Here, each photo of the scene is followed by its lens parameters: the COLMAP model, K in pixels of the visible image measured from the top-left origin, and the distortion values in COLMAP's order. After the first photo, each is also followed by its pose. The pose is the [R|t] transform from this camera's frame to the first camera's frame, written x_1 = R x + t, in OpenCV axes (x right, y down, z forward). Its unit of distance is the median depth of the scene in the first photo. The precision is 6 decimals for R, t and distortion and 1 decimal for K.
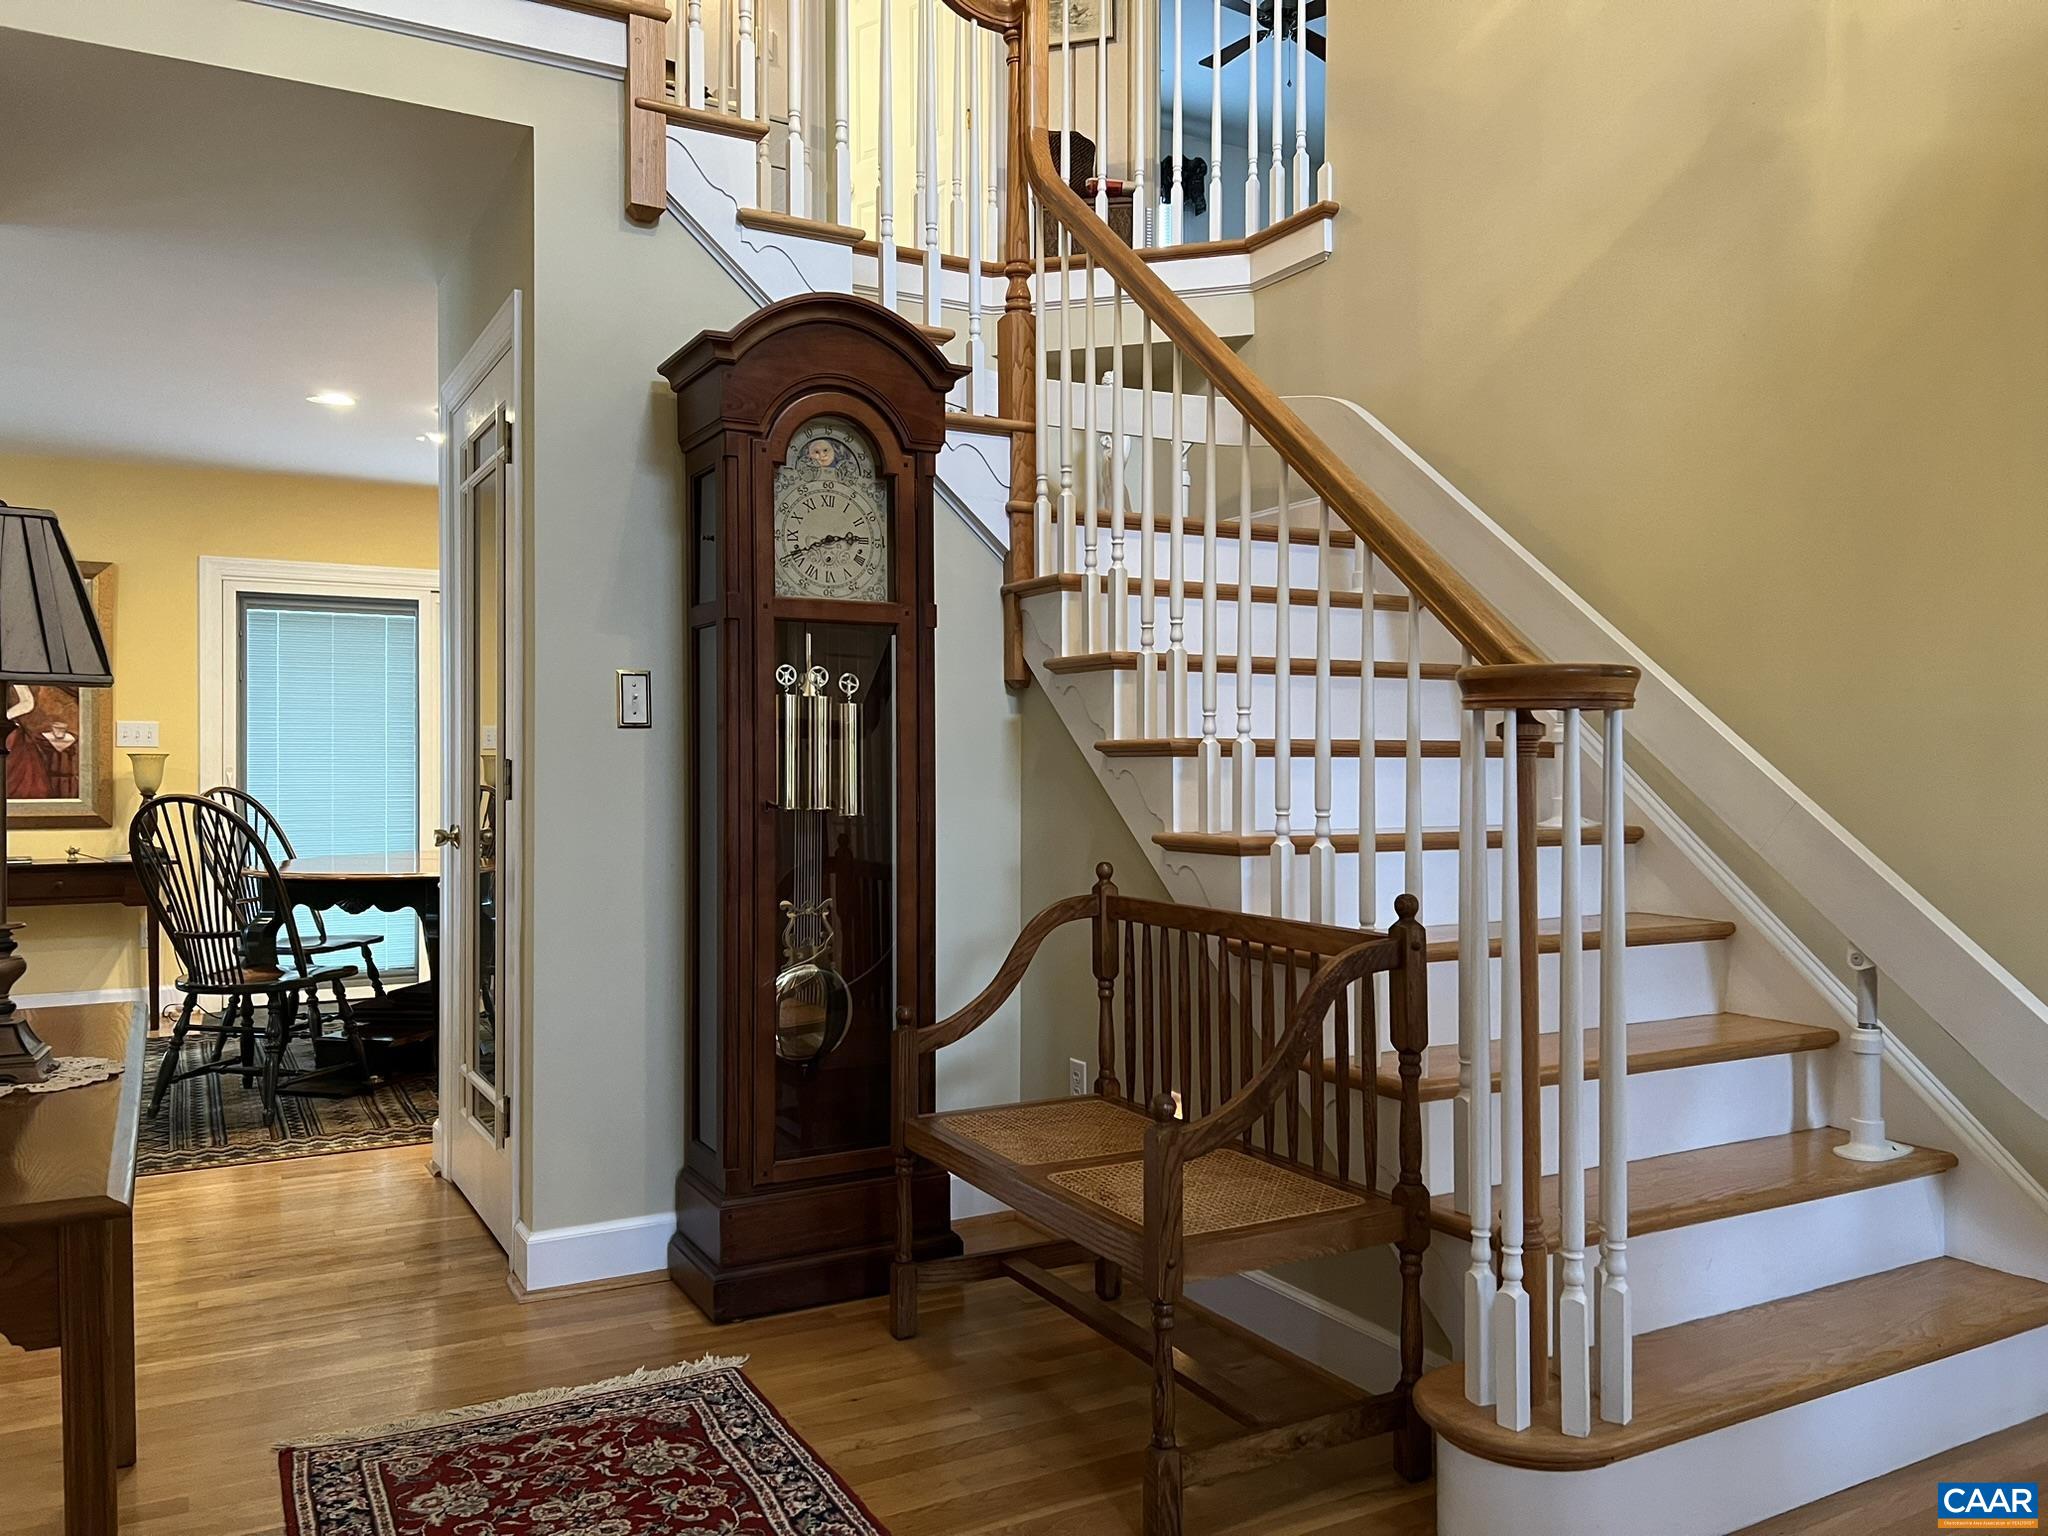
lens RADIAL K [[1548.4, 0, 1036.0], [0, 1548.4, 754.5], [0, 0, 1]] dist [0.053810, -0.059163]
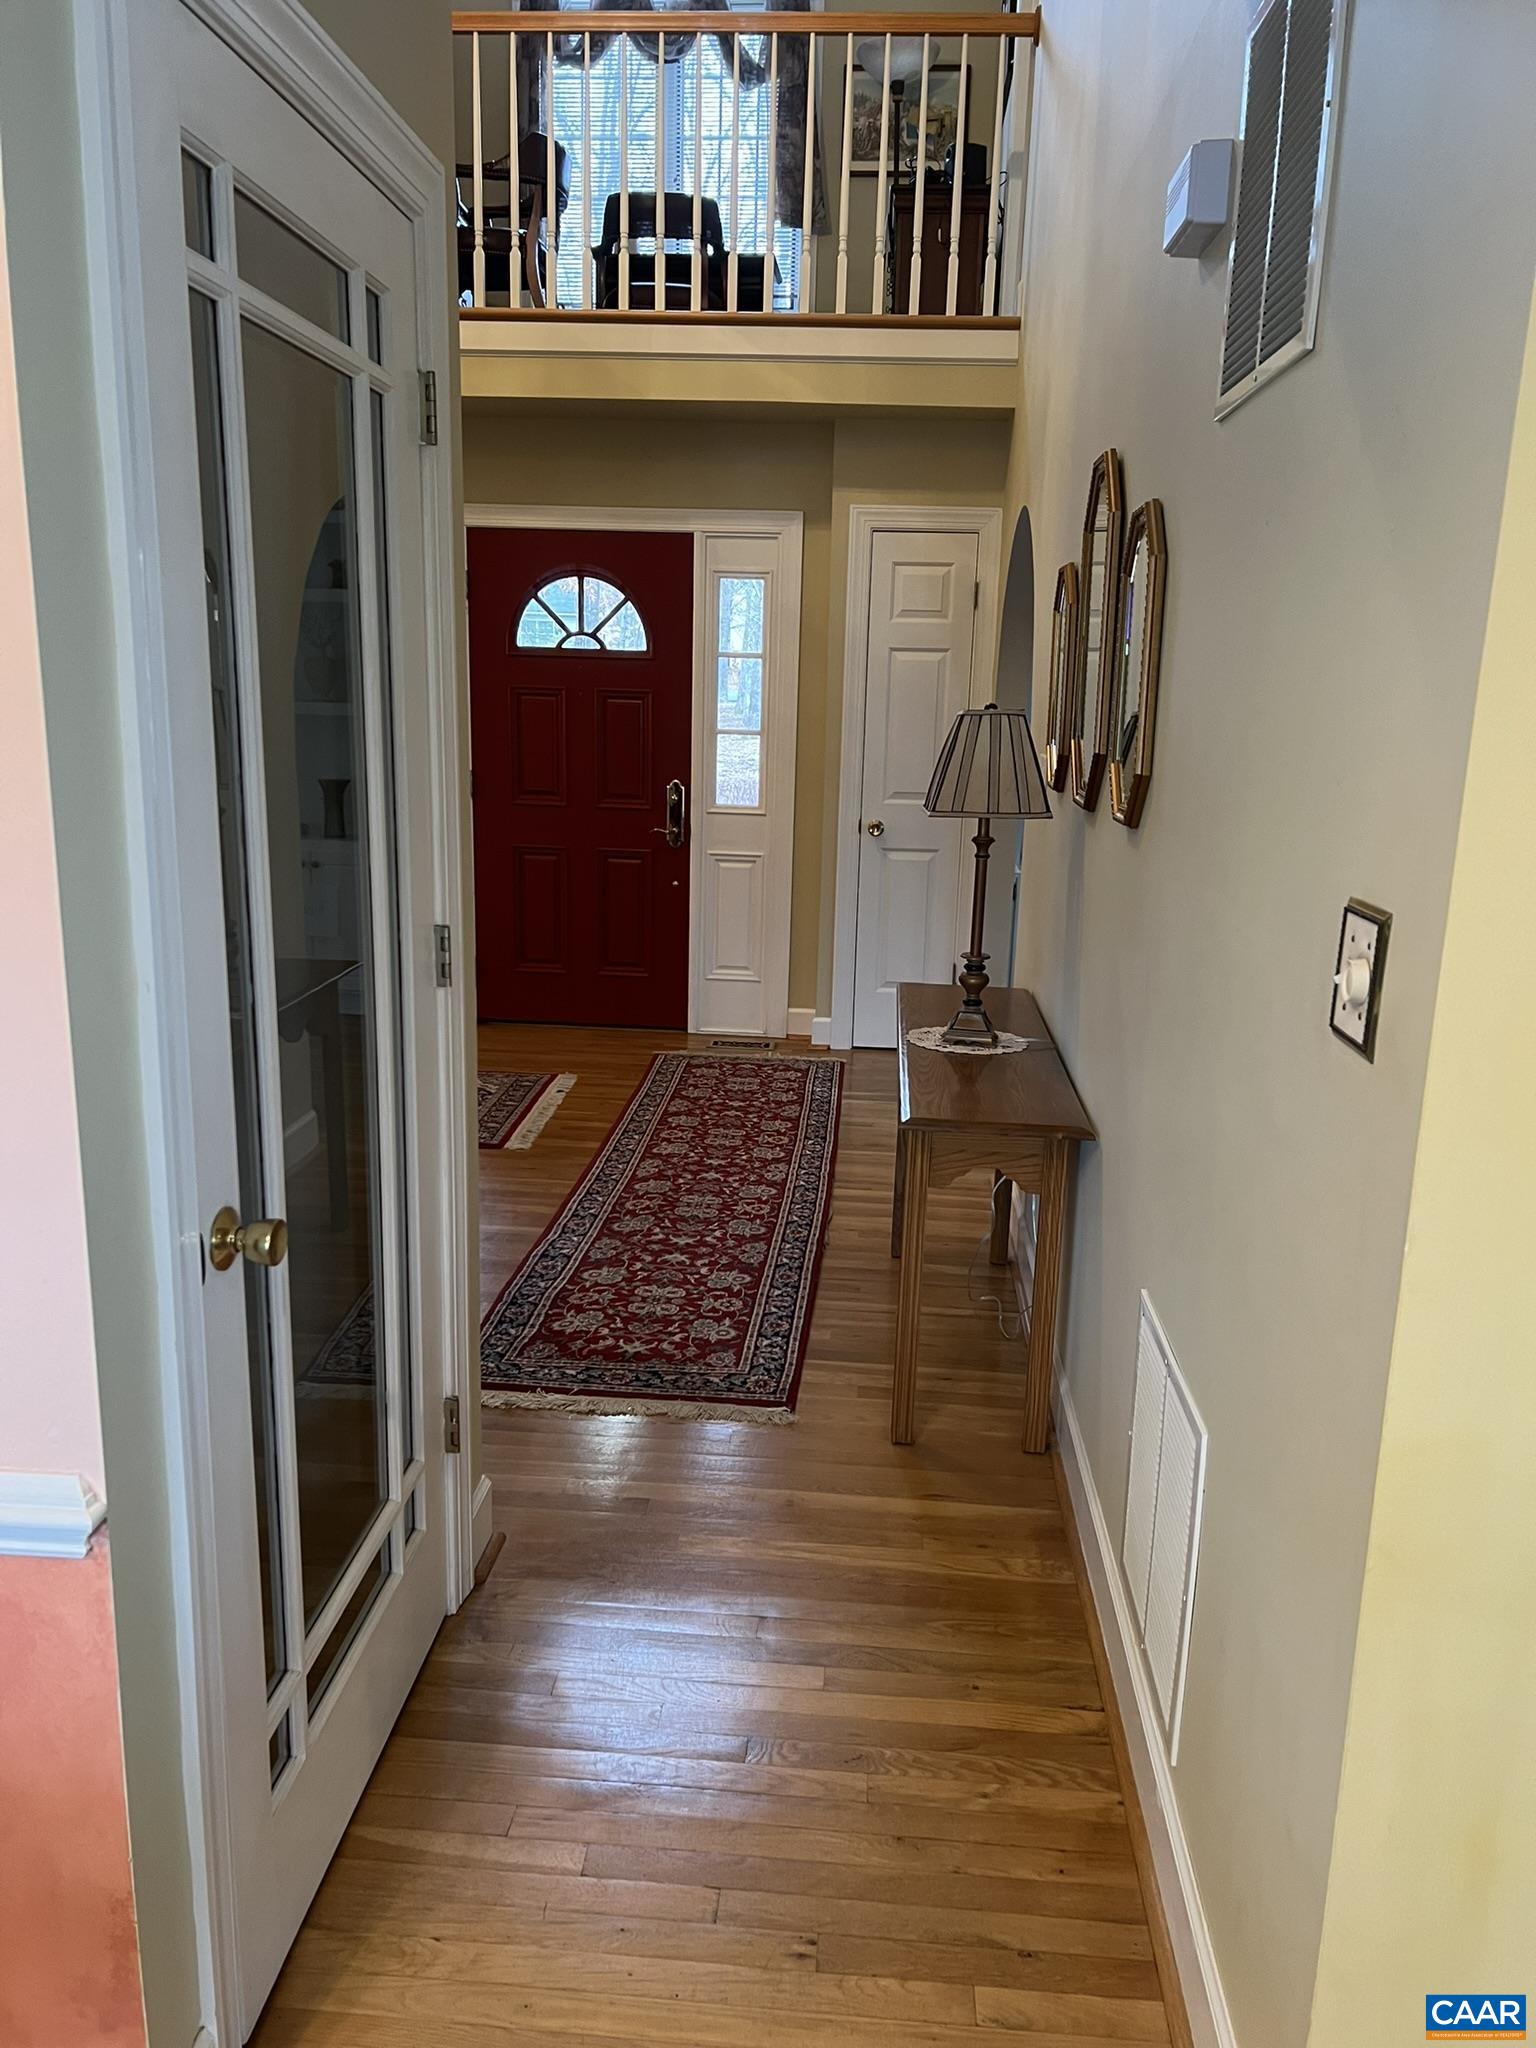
lens RADIAL K [[1548.4, 0, 769.1], [0, 1548.4, 1037.4], [0, 0, 1]] dist [0.053810, -0.059163]
pose [[-0.831652, -0.142163, 0.536792, -0.868271], [-0.019519, 0.973560, 0.227594, -0.112384], [-0.554955, 0.178802, -0.812438, 1.562353]]
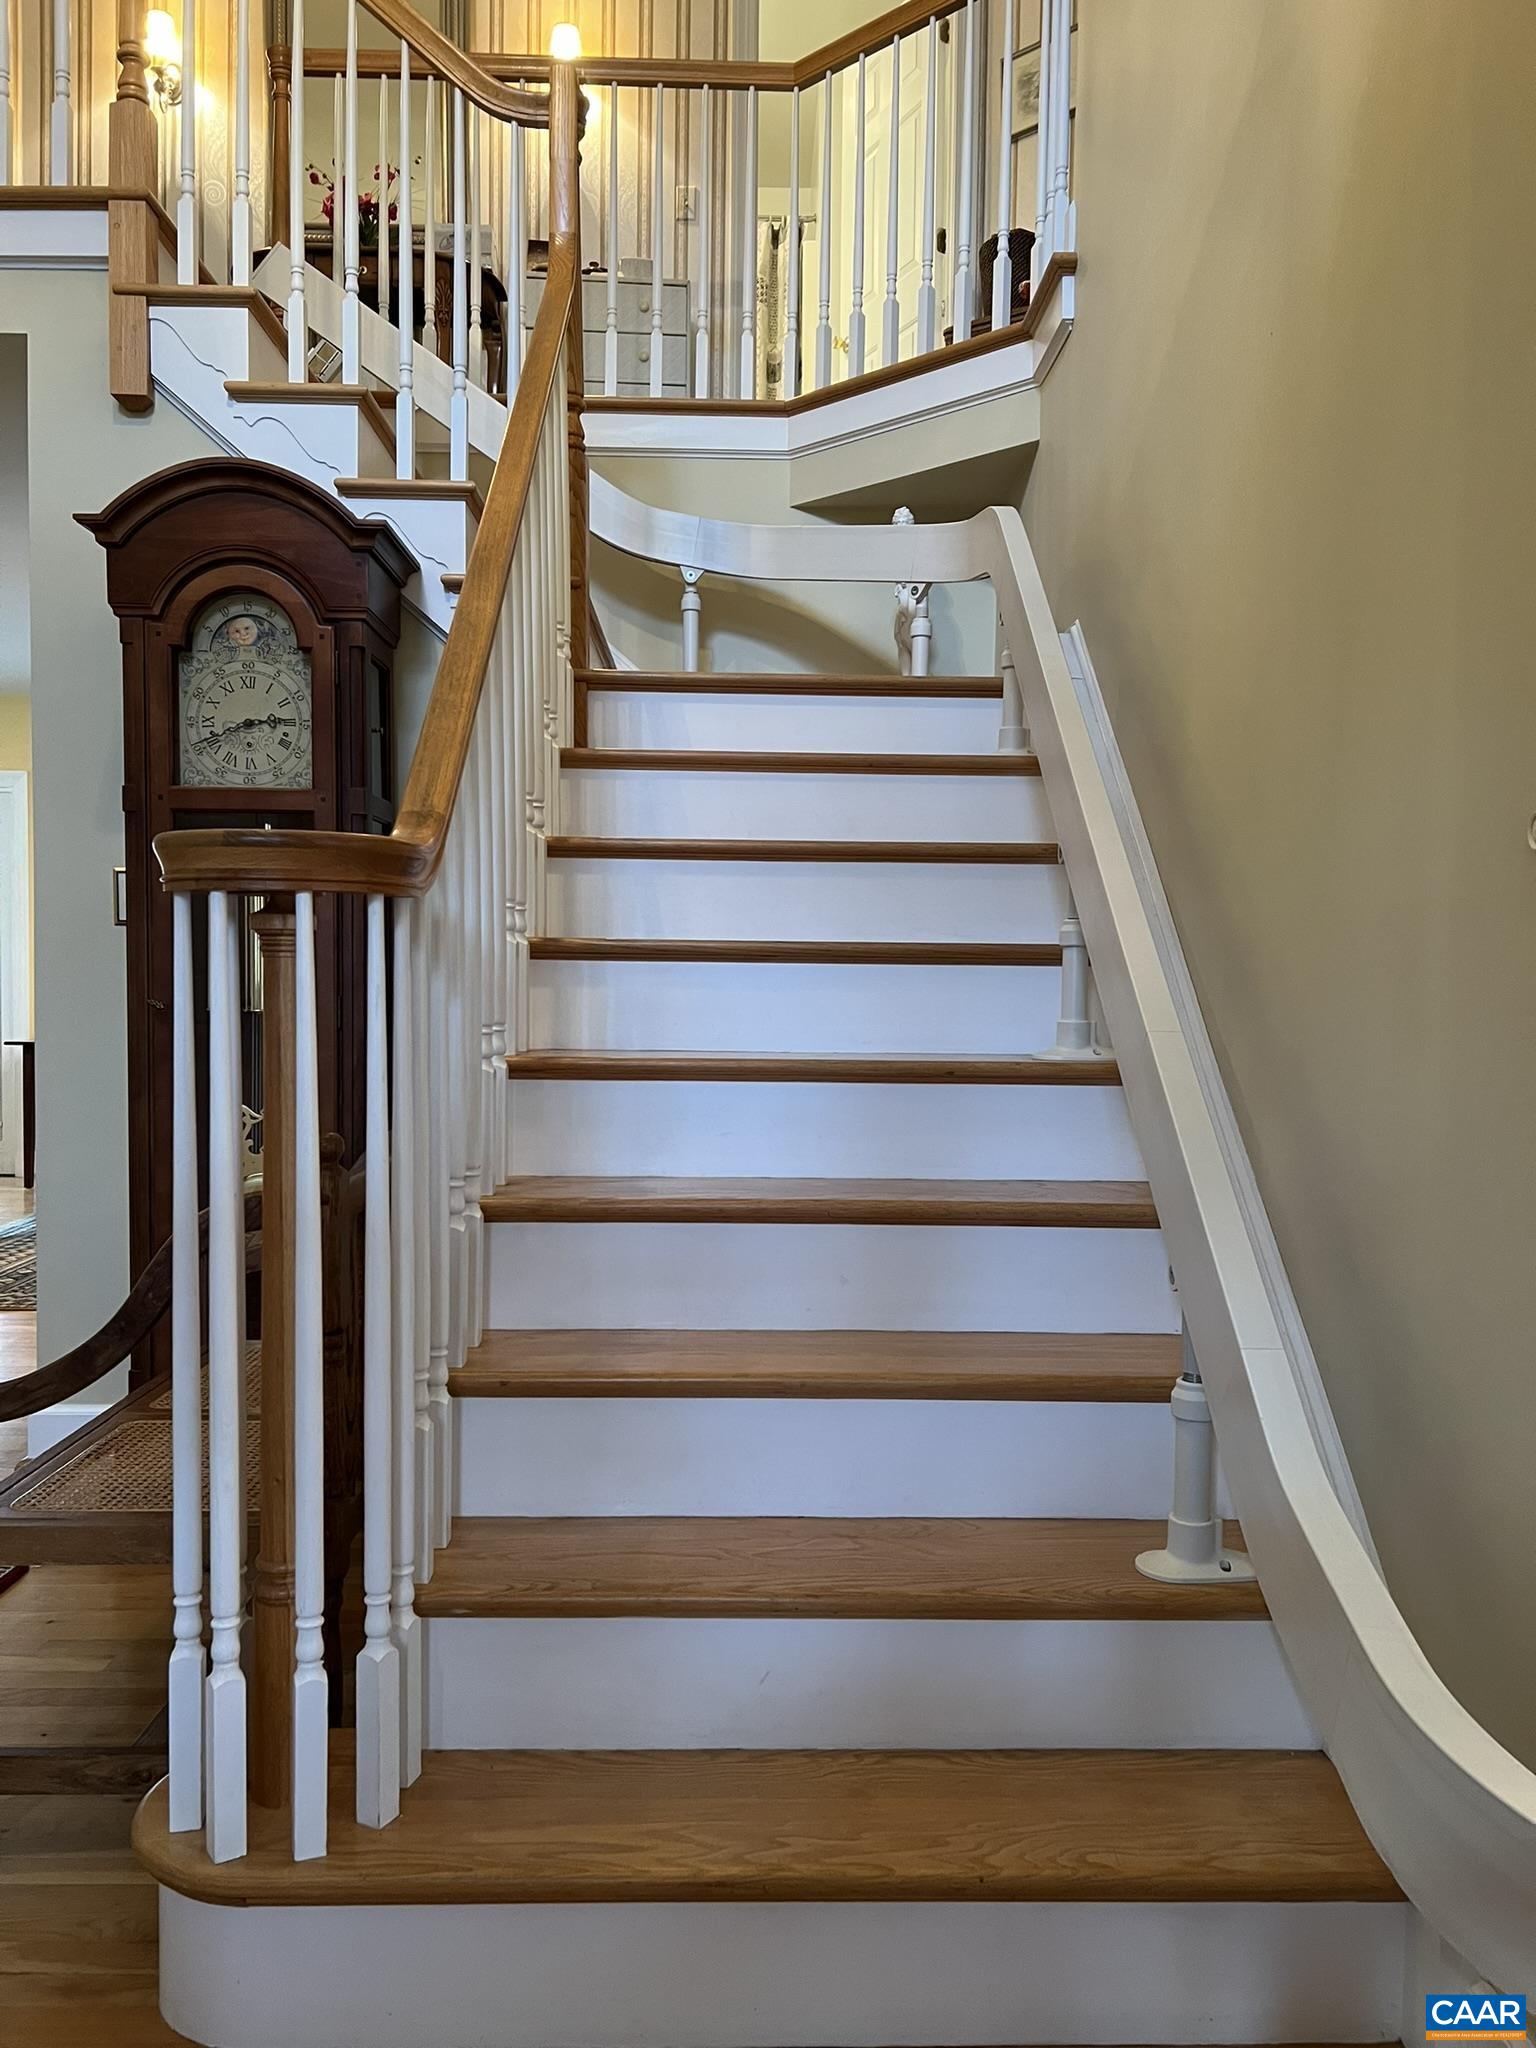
lens RADIAL K [[1548.4, 0, 764.1], [0, 1548.4, 1027.0], [0, 0, 1]] dist [0.053810, -0.059163]
pose [[0.884914, 0.030307, -0.464768, 0.612704], [-0.009700, 0.998863, 0.046665, -0.001772], [0.465654, -0.036786, 0.884202, 0.313521]]
